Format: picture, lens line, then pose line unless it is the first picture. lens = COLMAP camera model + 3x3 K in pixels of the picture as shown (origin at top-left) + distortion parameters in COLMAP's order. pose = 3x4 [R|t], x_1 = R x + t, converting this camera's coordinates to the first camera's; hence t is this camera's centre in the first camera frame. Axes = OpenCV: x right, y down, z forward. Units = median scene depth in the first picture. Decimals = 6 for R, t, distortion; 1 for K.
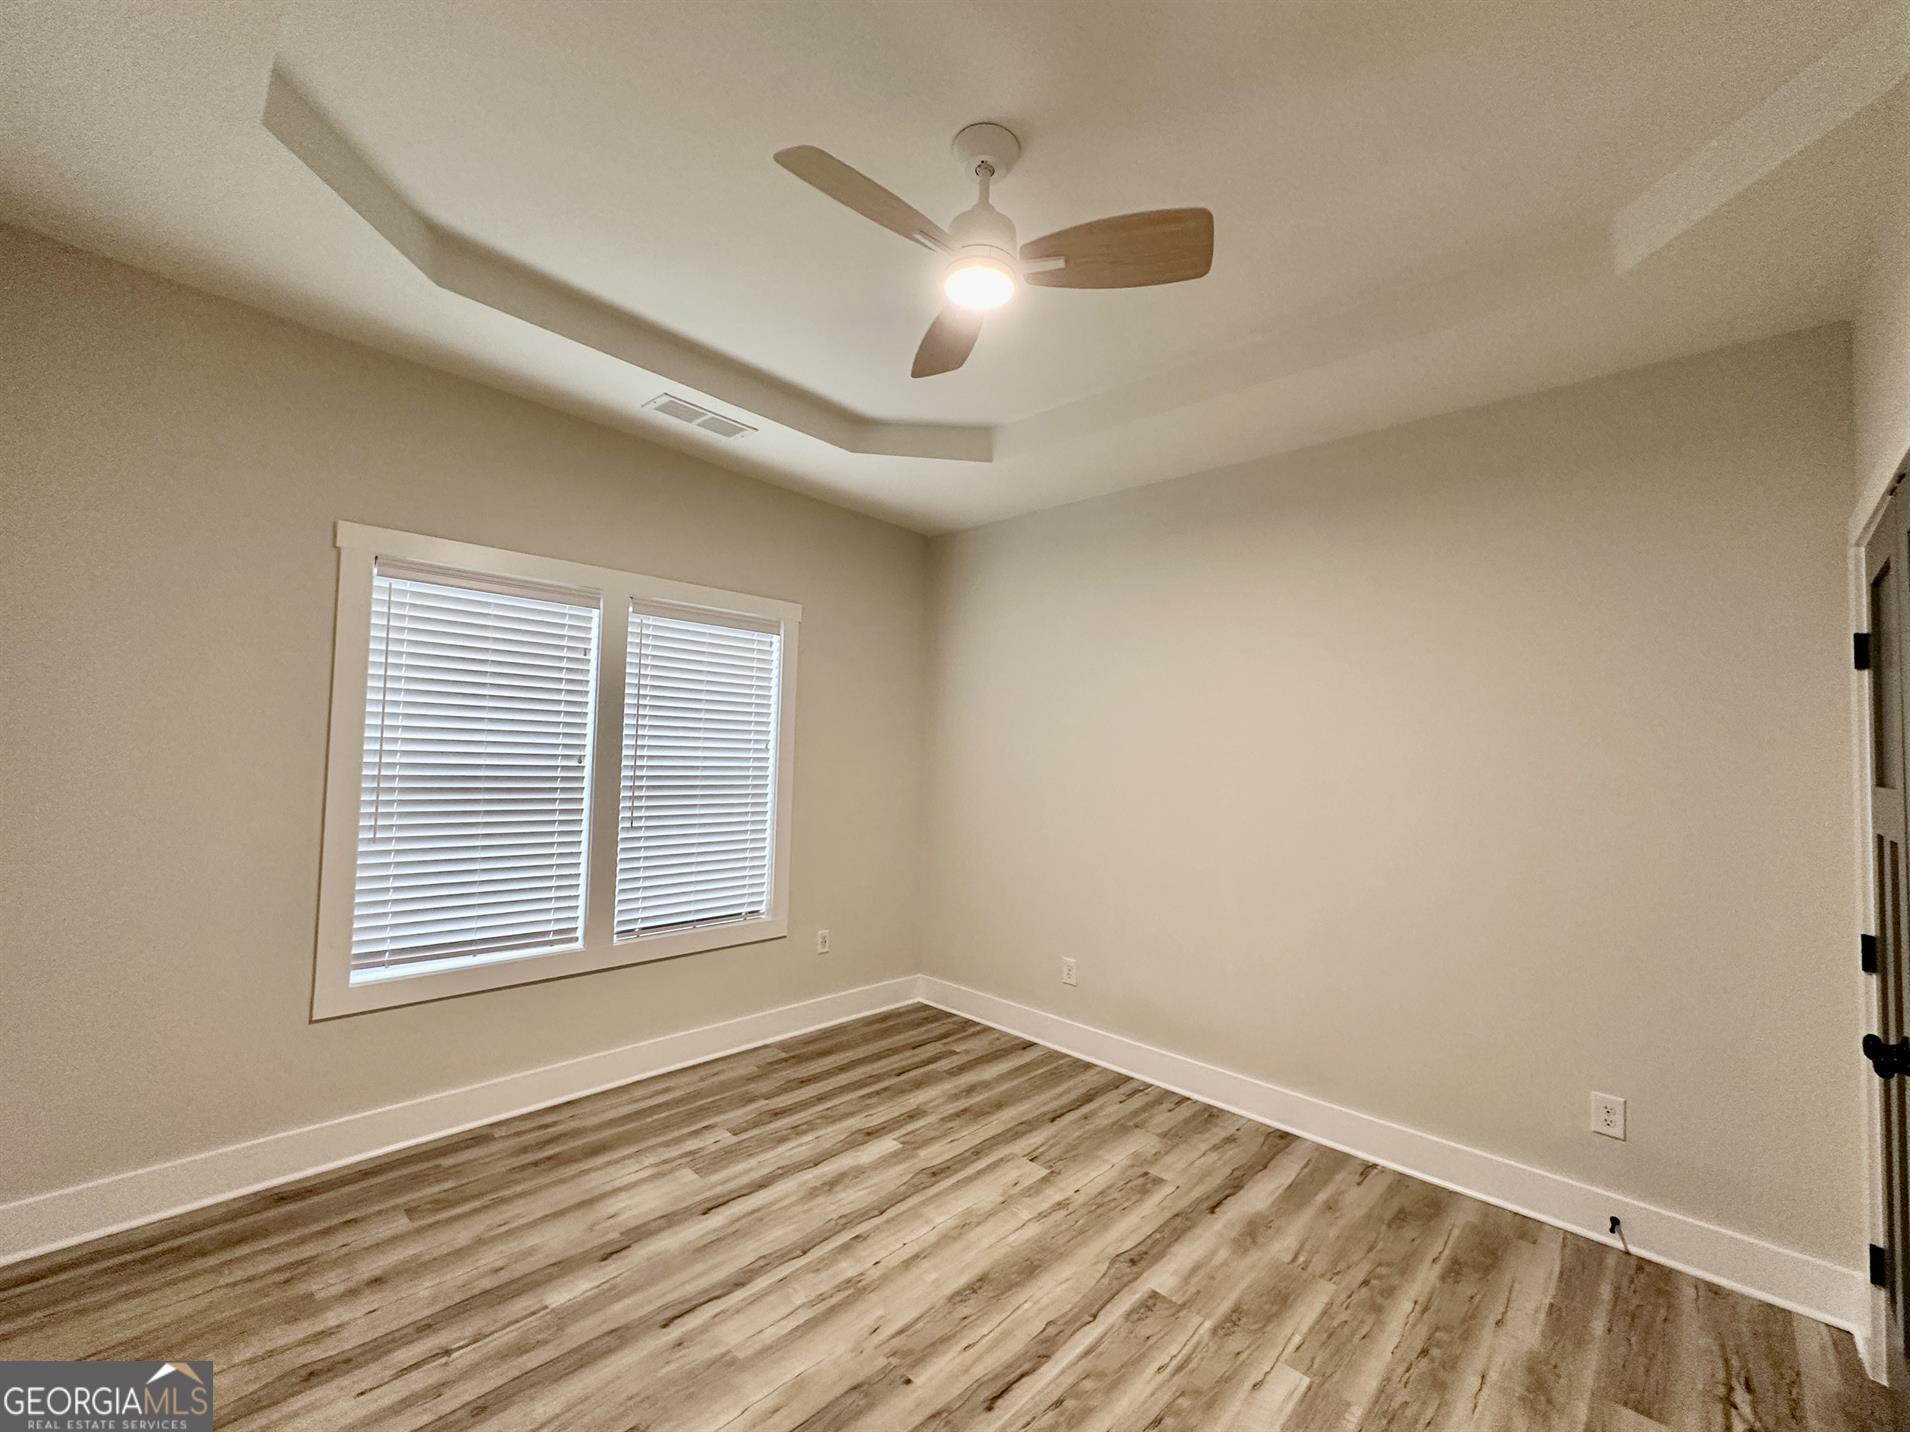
lens RADIAL K [[795.8, 0, 955.0], [0, 795.8, 716.0], [0, 0, 1]] dist [-0.003530, 0.000197]
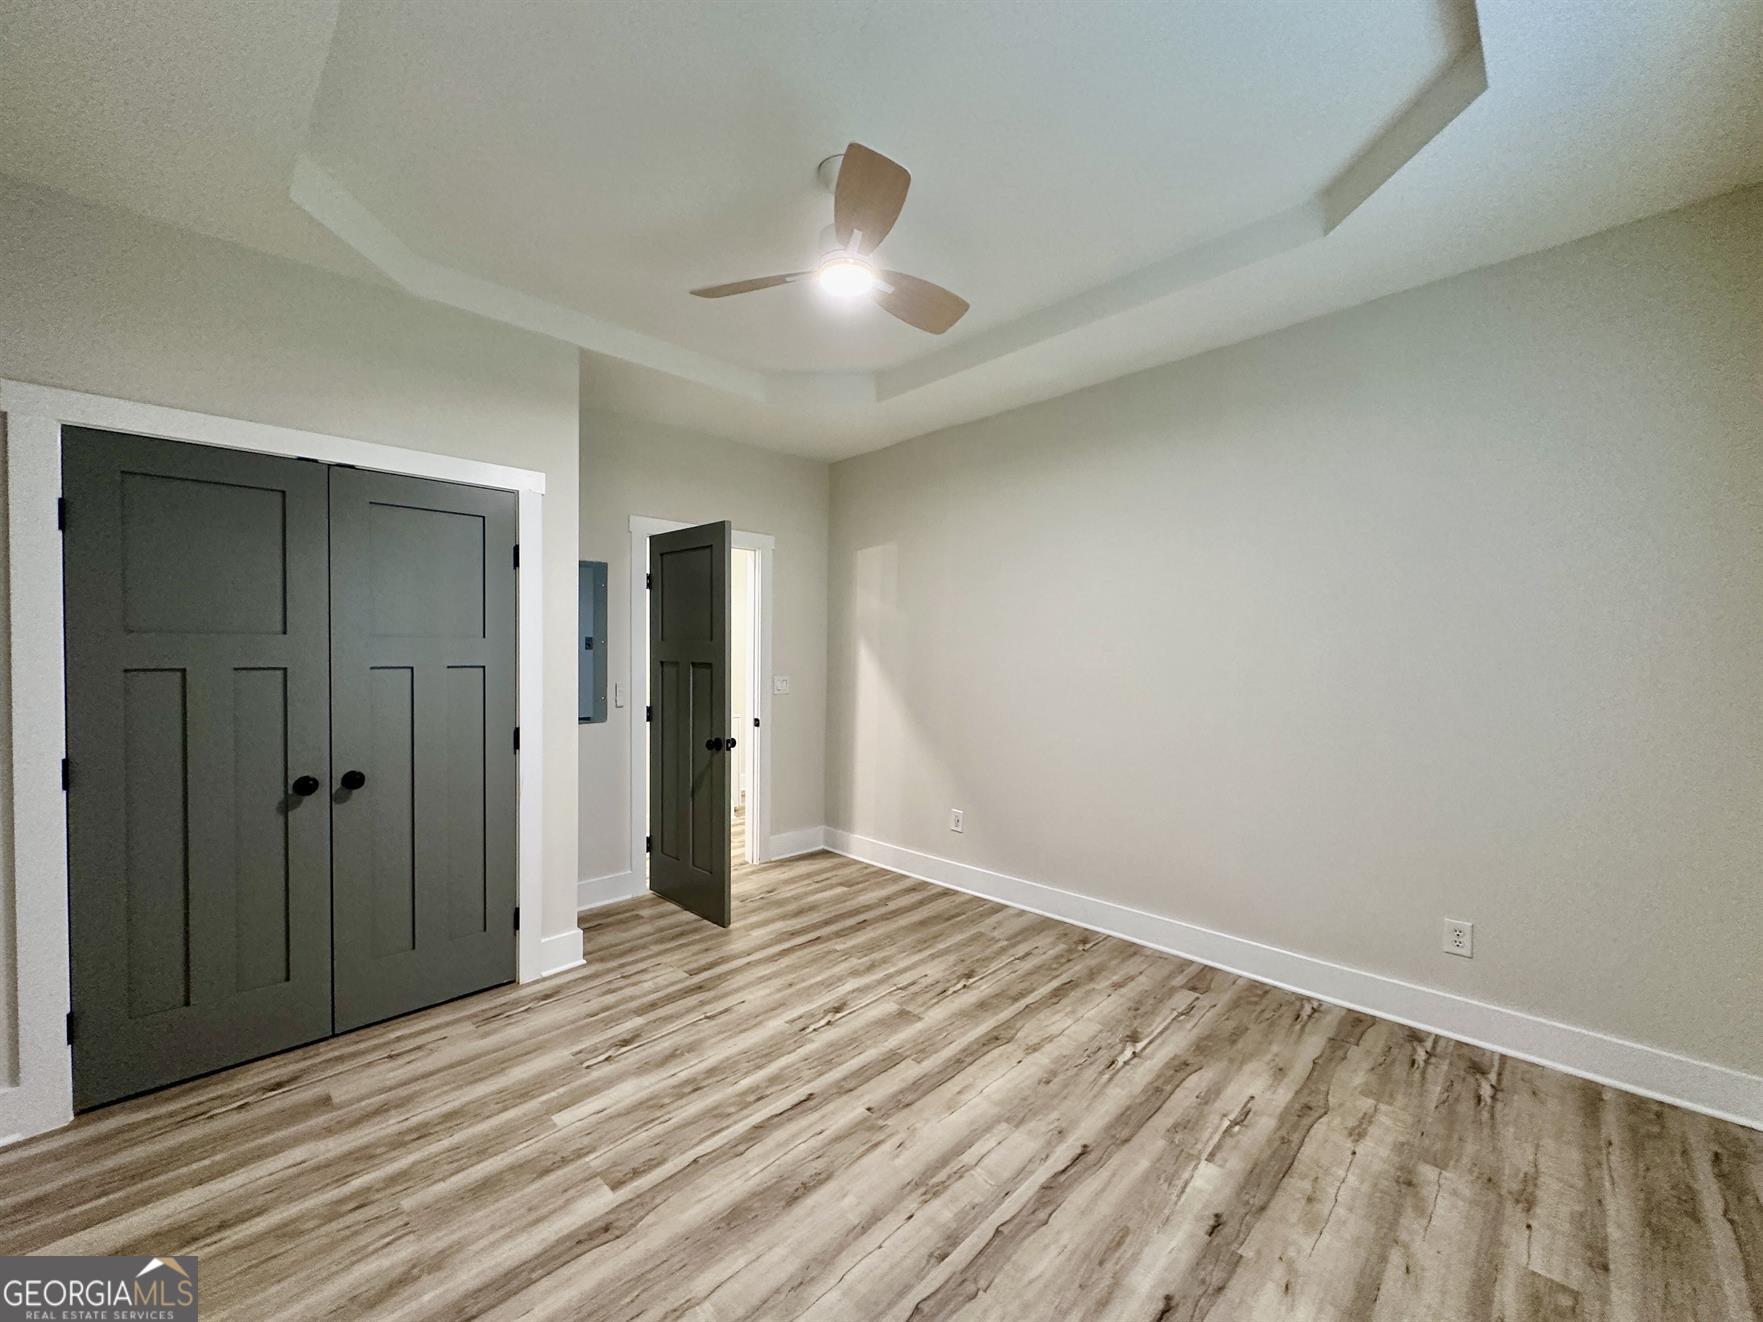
lens RADIAL K [[734.6, 0, 881.5], [0, 734.6, 661.0], [0, 0, 1]] dist [-0.003530, 0.000197]
pose [[-0.999275, -0.036828, 0.009625, -0.056723], [-0.037027, 0.999086, -0.021339, 0.105220], [-0.008830, -0.021680, -0.999726, 1.975409]]
